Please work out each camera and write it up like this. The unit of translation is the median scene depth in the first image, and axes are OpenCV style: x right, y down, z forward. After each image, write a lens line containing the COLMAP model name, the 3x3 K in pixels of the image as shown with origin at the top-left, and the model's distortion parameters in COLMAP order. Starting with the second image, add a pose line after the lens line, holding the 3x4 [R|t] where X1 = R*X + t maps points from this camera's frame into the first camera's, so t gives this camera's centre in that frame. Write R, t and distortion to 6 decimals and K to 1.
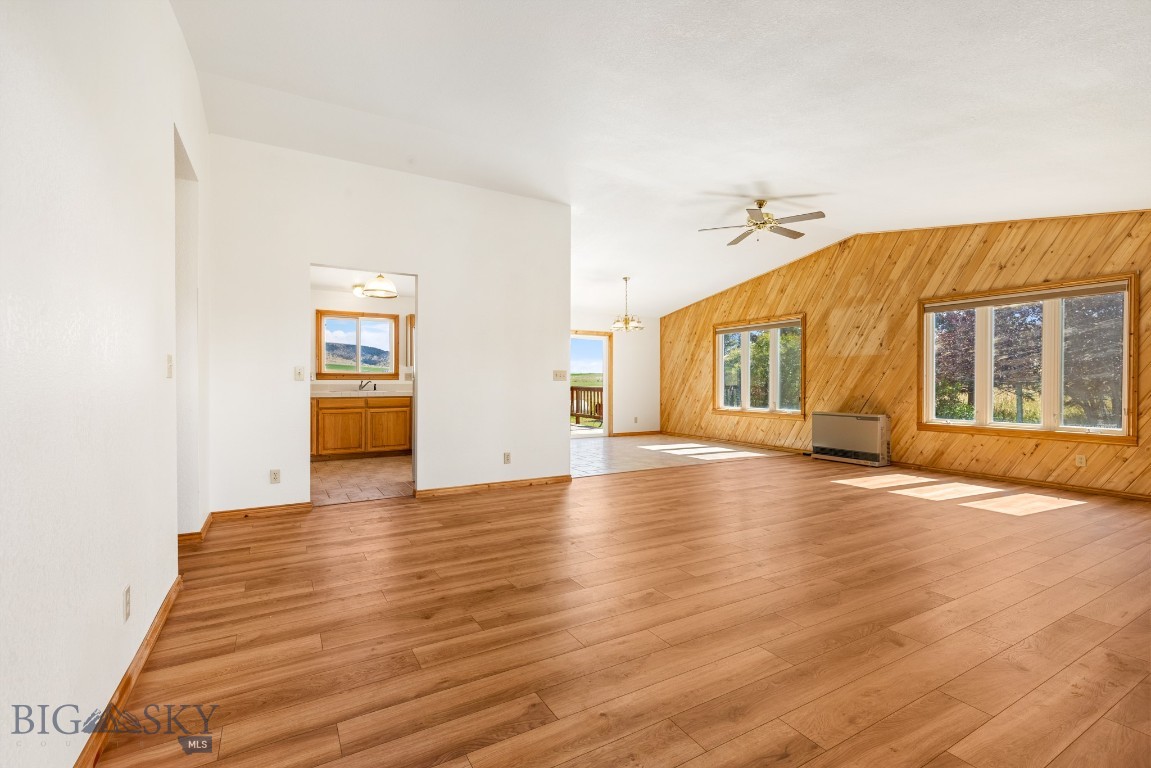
lens RADIAL K [[516.7, 0, 571.8], [0, 516.7, 380.9], [0, 0, 1]] dist [0.007592, -0.002678]
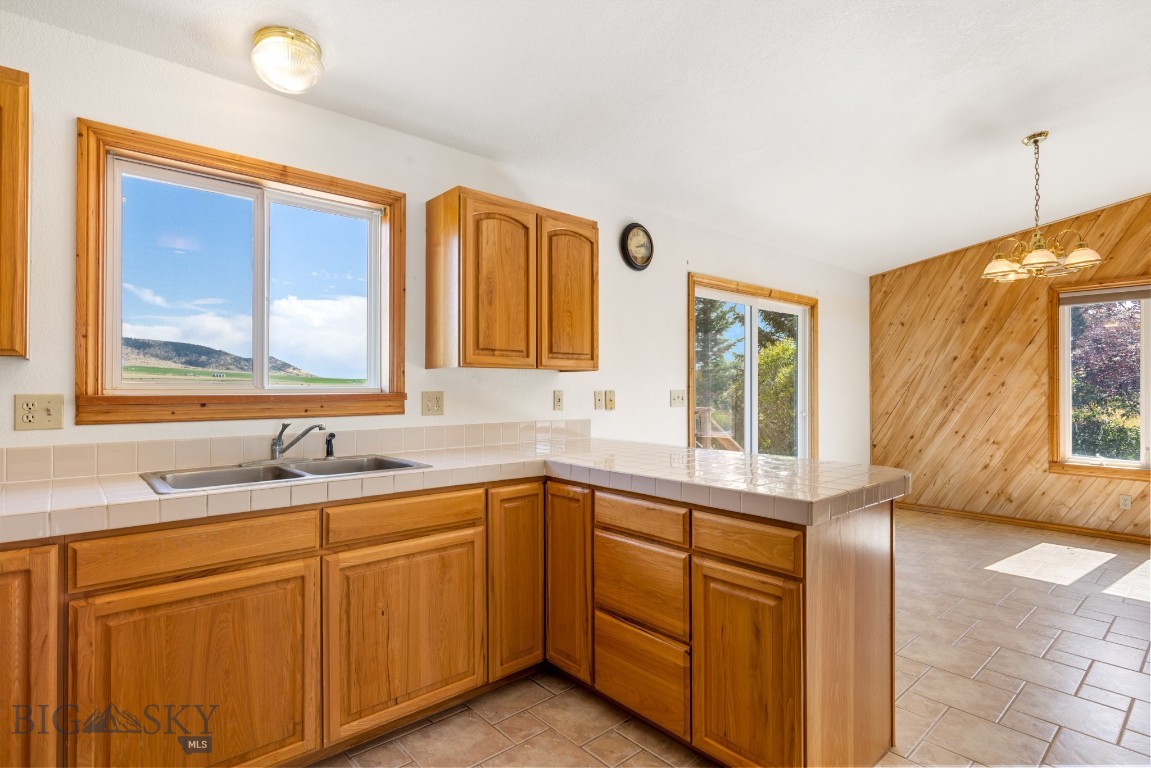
lens RADIAL K [[582.3, 0, 572.3], [0, 582.3, 383.5], [0, 0, 1]] dist [-0.005976, 0.000698]
pose [[0.979686, 0.001273, 0.200533, -0.303640], [-0.000240, 0.999987, -0.005176, -0.017264], [-0.200537, 0.005023, 0.979673, 0.647839]]
